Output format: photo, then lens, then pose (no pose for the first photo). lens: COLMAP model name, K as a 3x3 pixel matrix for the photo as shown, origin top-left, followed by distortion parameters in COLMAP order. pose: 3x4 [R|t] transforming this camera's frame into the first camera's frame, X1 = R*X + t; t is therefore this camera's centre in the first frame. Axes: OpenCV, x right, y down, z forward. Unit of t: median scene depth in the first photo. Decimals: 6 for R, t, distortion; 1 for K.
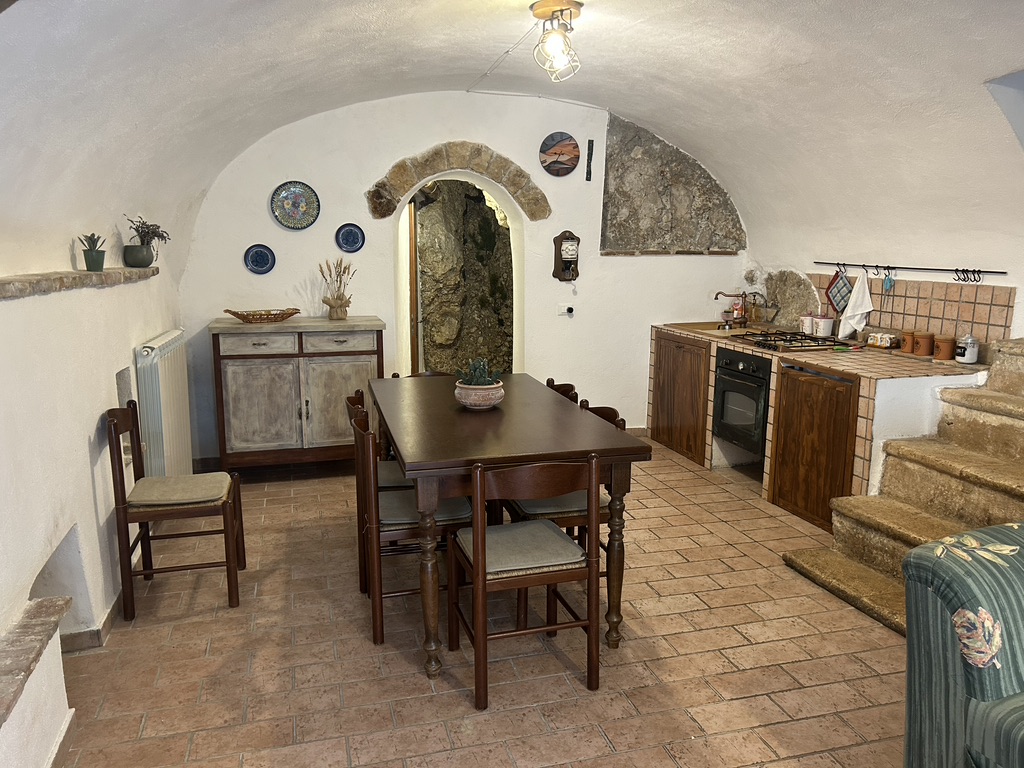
lens RADIAL K [[761.8, 0, 512.0], [0, 761.8, 384.0], [0, 0, 1]] dist [0.070580, -0.084444]
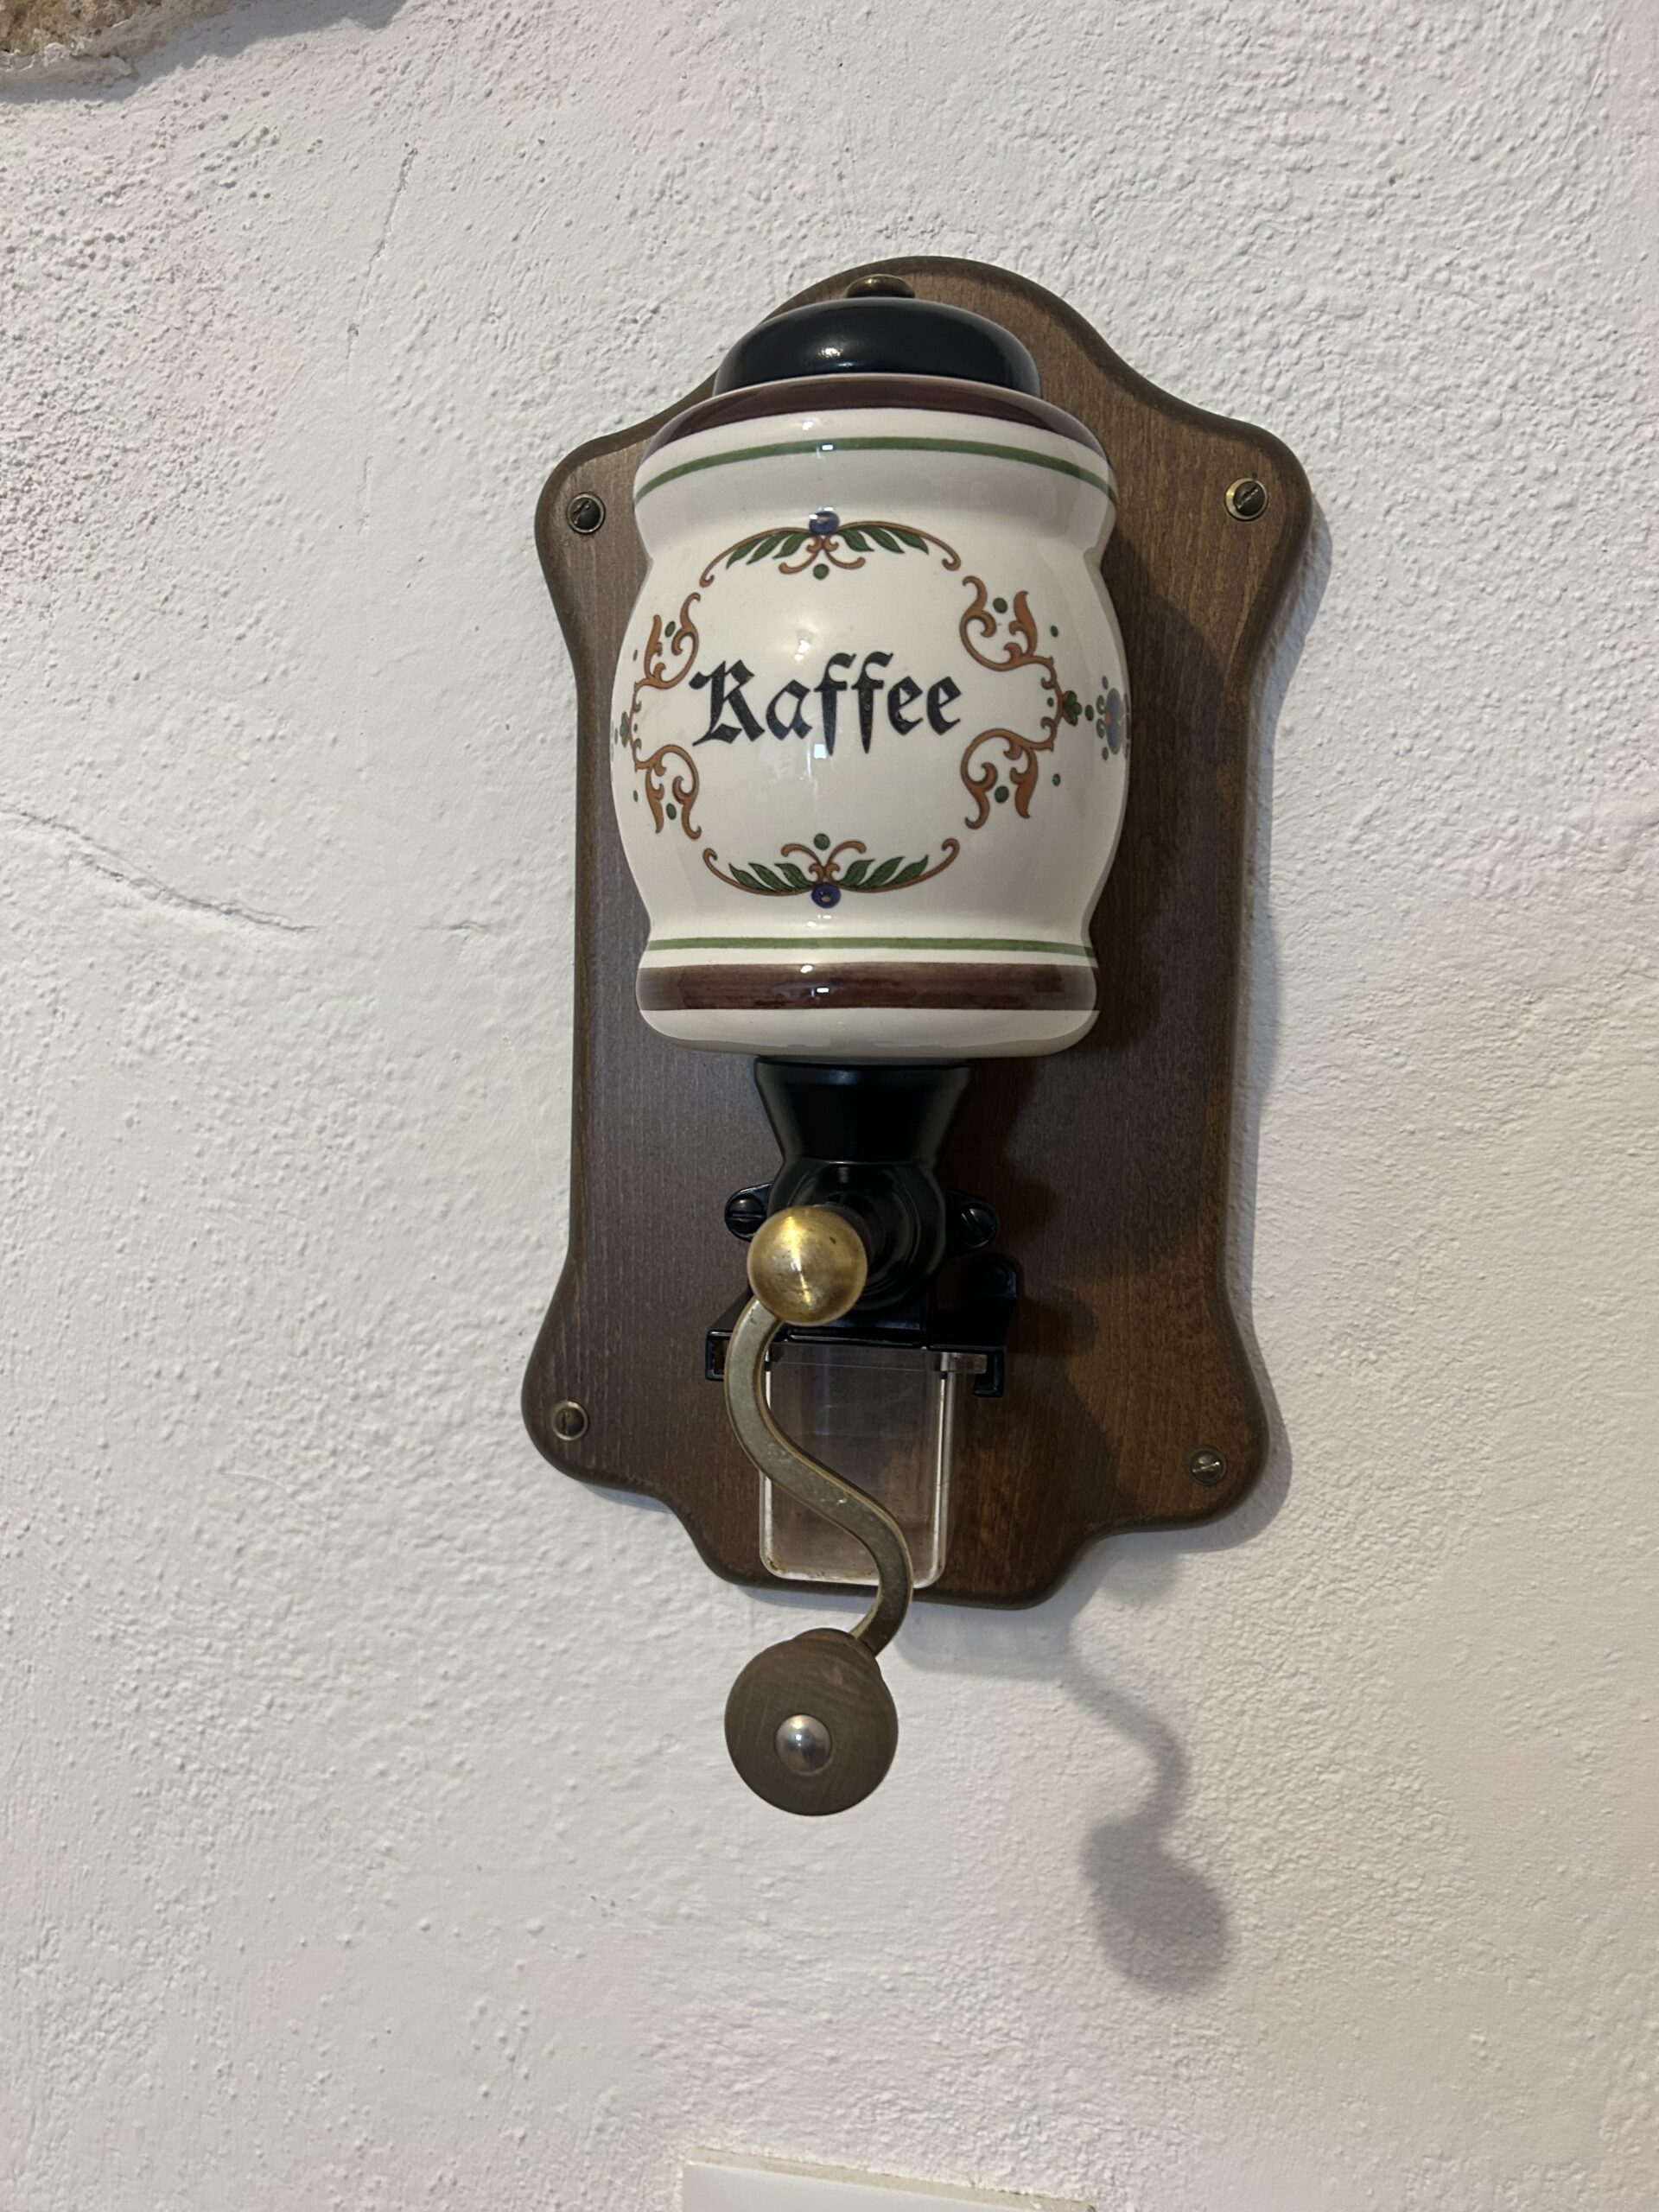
lens RADIAL K [[1645.6, 0, 829.5], [0, 1645.6, 1106.0], [0, 0, 1]] dist [0.070580, -0.084444]
pose [[0.891758, 0.040073, -0.450734, 0.118493], [-0.105098, 0.987175, -0.120167, -0.170070], [0.440138, 0.154531, 0.884533, 1.049425]]
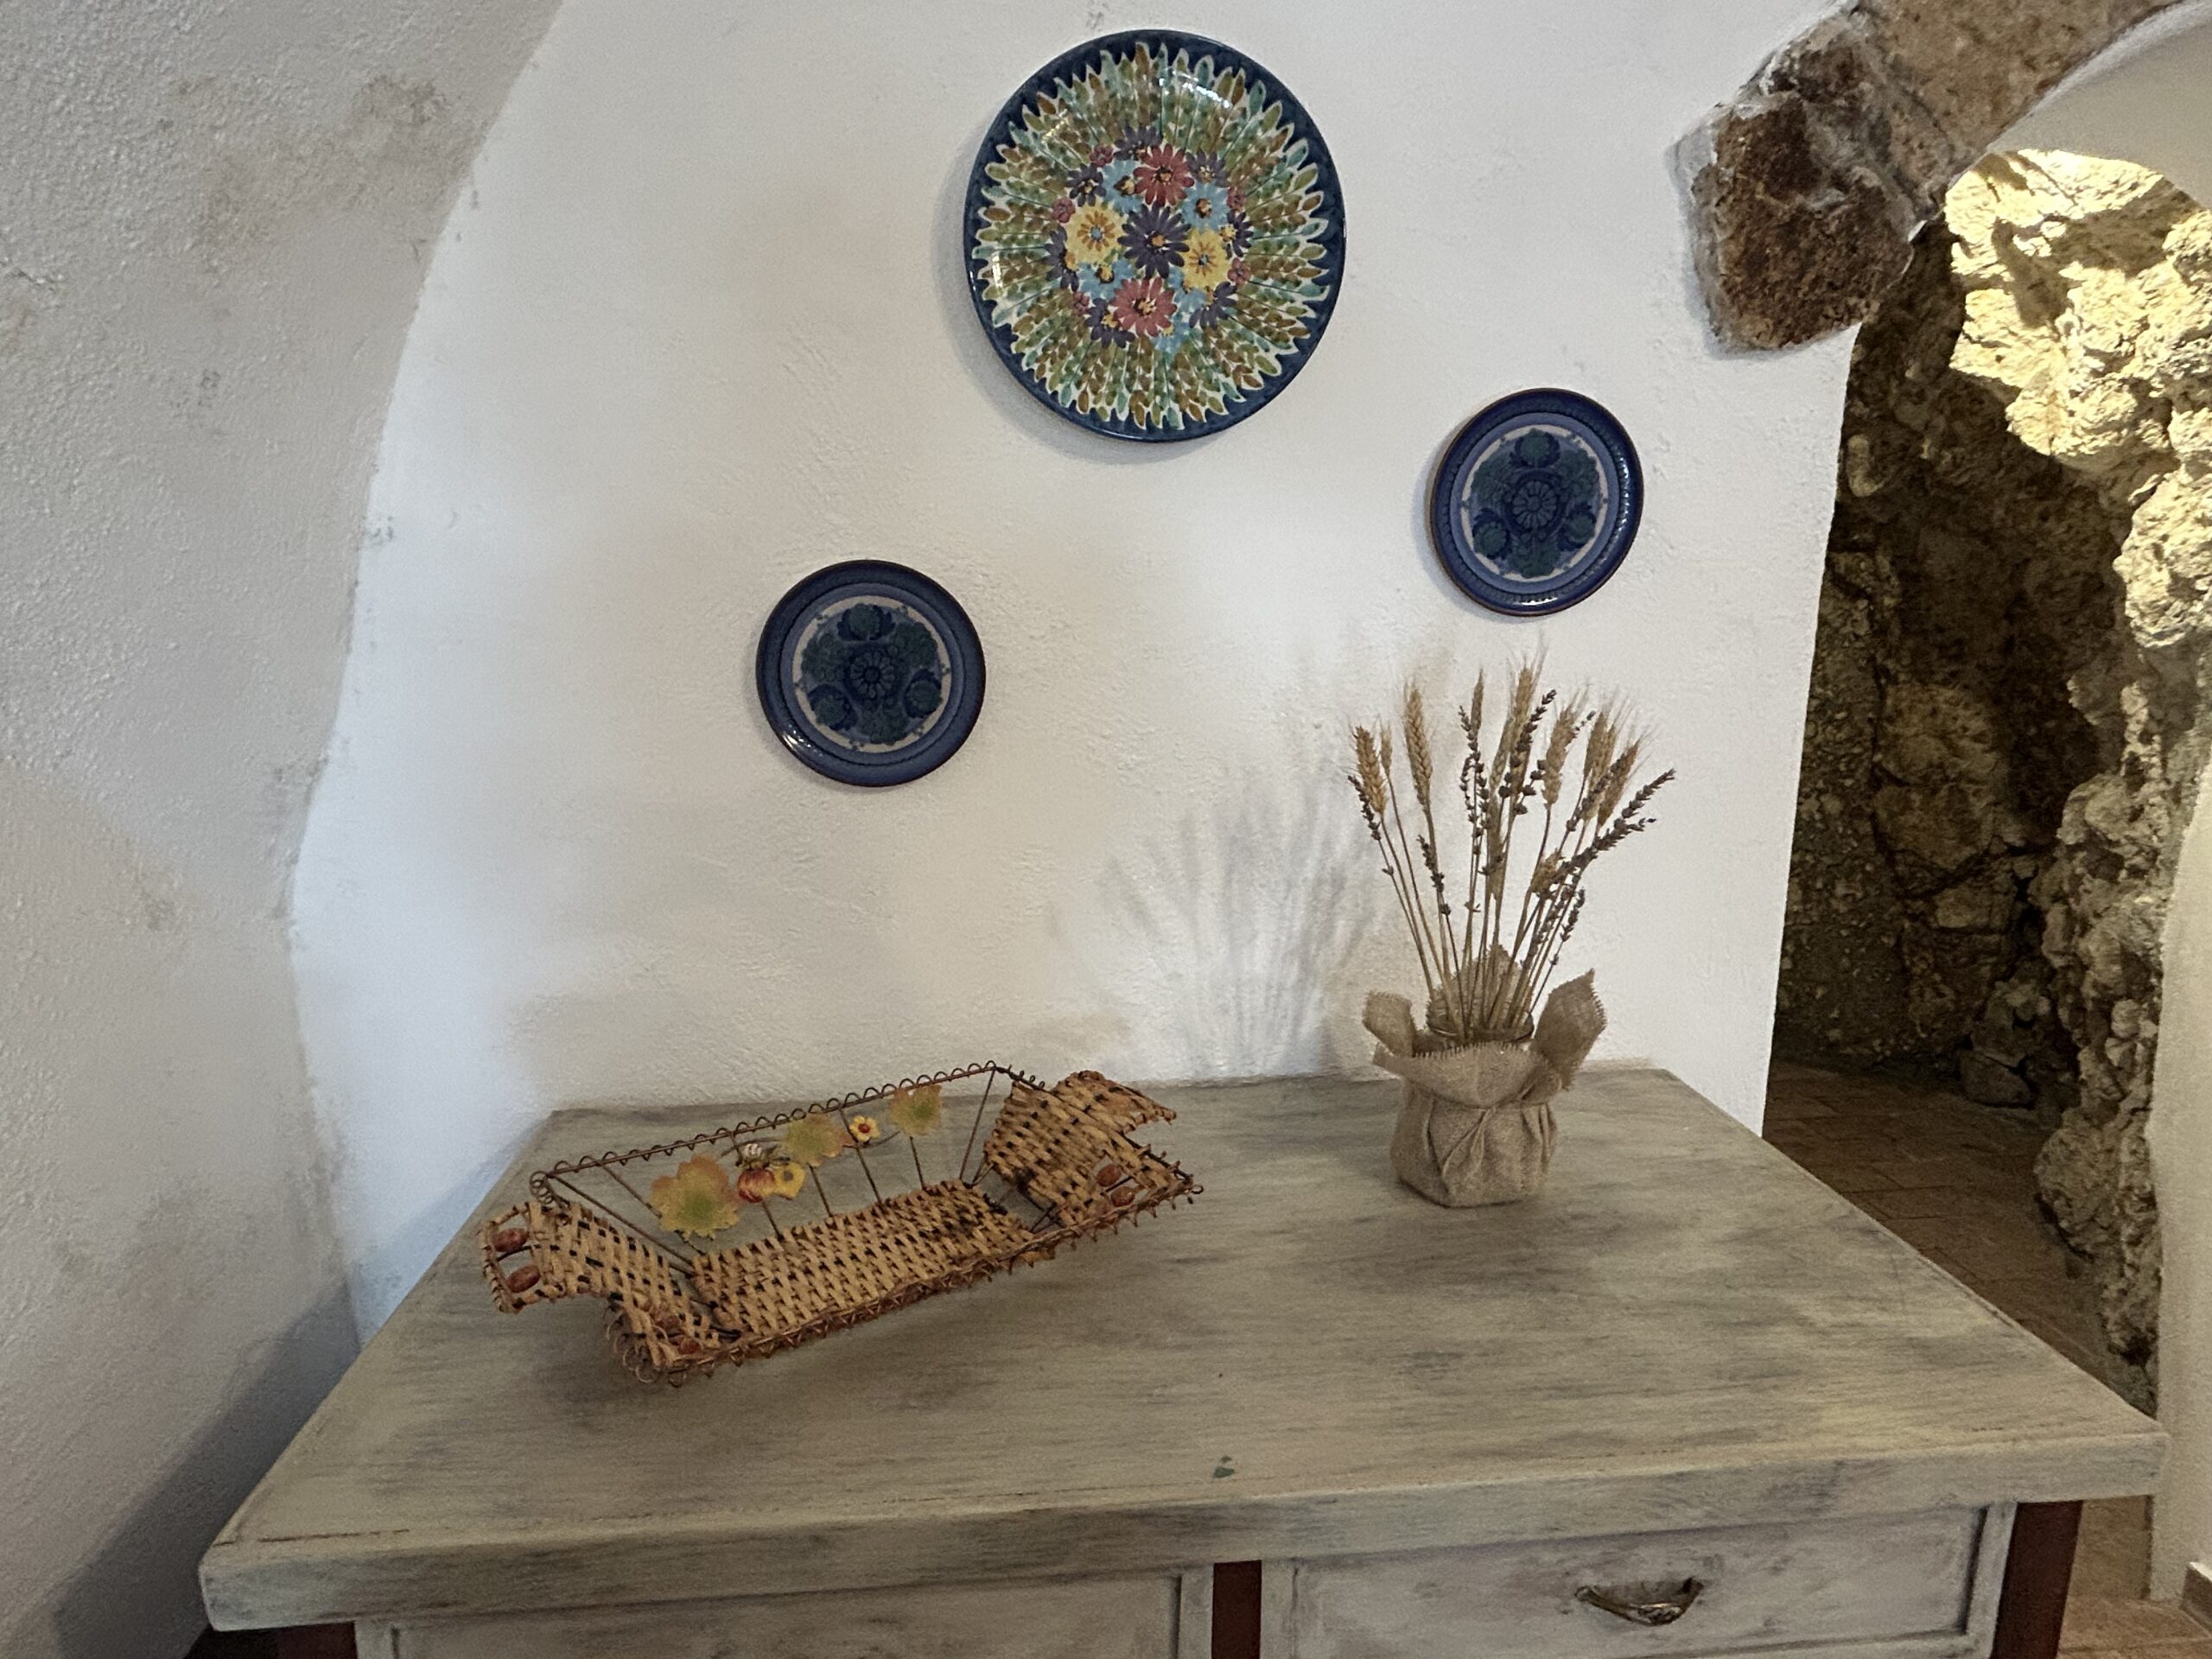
lens RADIAL K [[1258.9, 0, 1090.0], [0, 1258.9, 819.3], [0, 0, 1]] dist [-0.014379, 0.011485]
pose [[0.981267, 0.029428, -0.190390, -0.252467], [-0.027025, 0.999519, 0.015207, -0.143482], [0.190746, -0.009777, 0.981591, 0.802784]]
